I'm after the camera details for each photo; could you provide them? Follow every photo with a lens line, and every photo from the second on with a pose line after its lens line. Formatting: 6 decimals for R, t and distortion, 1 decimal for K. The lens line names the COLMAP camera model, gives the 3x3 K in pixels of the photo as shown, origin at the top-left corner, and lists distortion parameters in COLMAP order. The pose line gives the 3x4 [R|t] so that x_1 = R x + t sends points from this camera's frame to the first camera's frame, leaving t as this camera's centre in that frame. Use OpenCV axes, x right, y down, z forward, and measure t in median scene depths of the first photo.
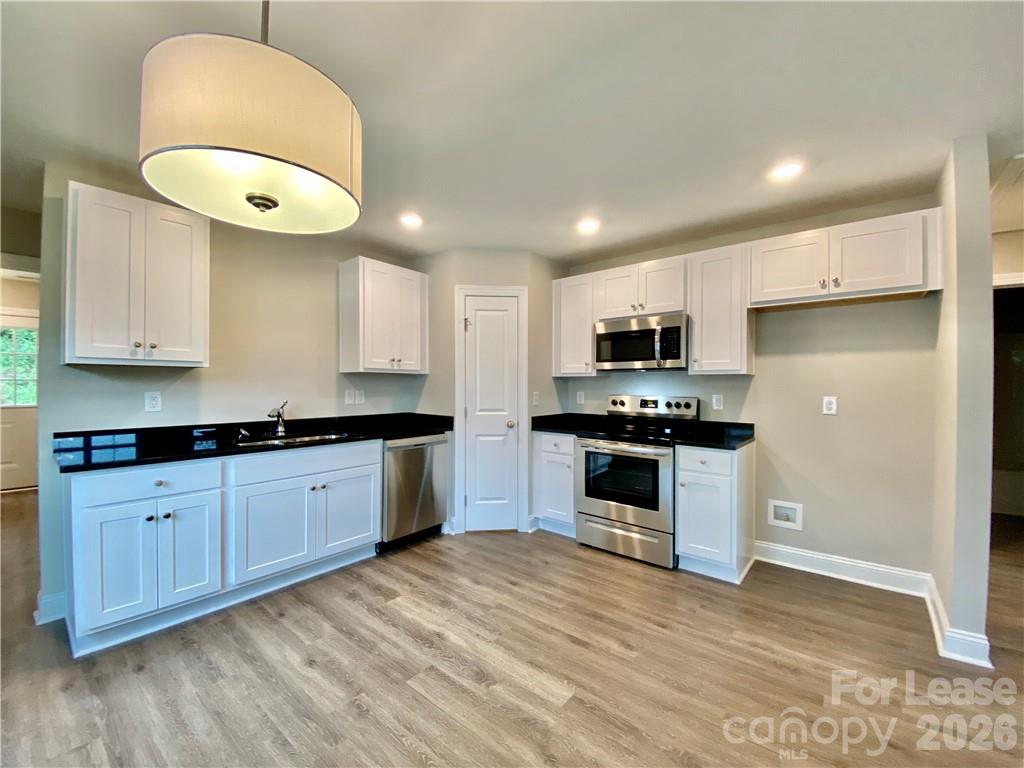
lens RADIAL K [[418.0, 0, 507.5], [0, 418.0, 386.7], [0, 0, 1]] dist [0.028486, -0.023743]
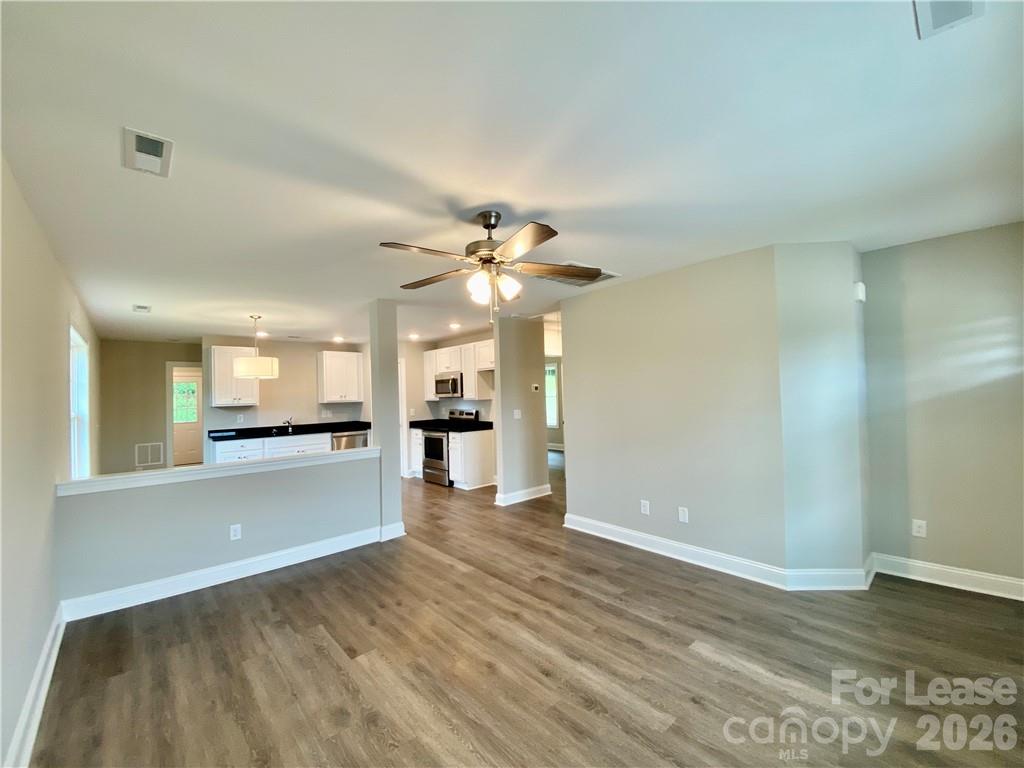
lens RADIAL K [[418.0, 0, 507.5], [0, 418.0, 386.7], [0, 0, 1]] dist [0.028486, -0.023743]
pose [[0.991069, -0.034394, -0.128839, 0.891980], [0.032015, 0.999277, -0.020491, -0.044044], [0.129451, 0.016183, 0.991454, -1.071914]]
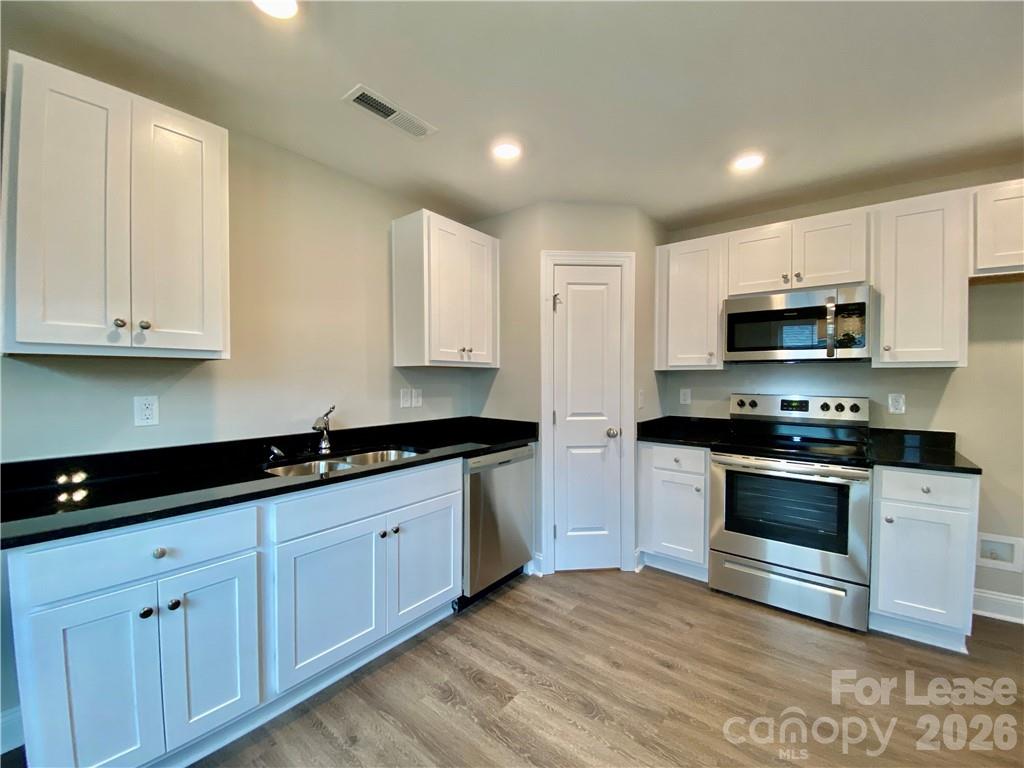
lens RADIAL K [[418.0, 0, 507.5], [0, 418.0, 386.7], [0, 0, 1]] dist [0.028486, -0.023743]
pose [[0.999858, -0.003661, 0.016460, -0.218429], [0.003382, 0.999851, 0.016921, -0.009363], [-0.016520, -0.016863, 0.999721, 0.253797]]
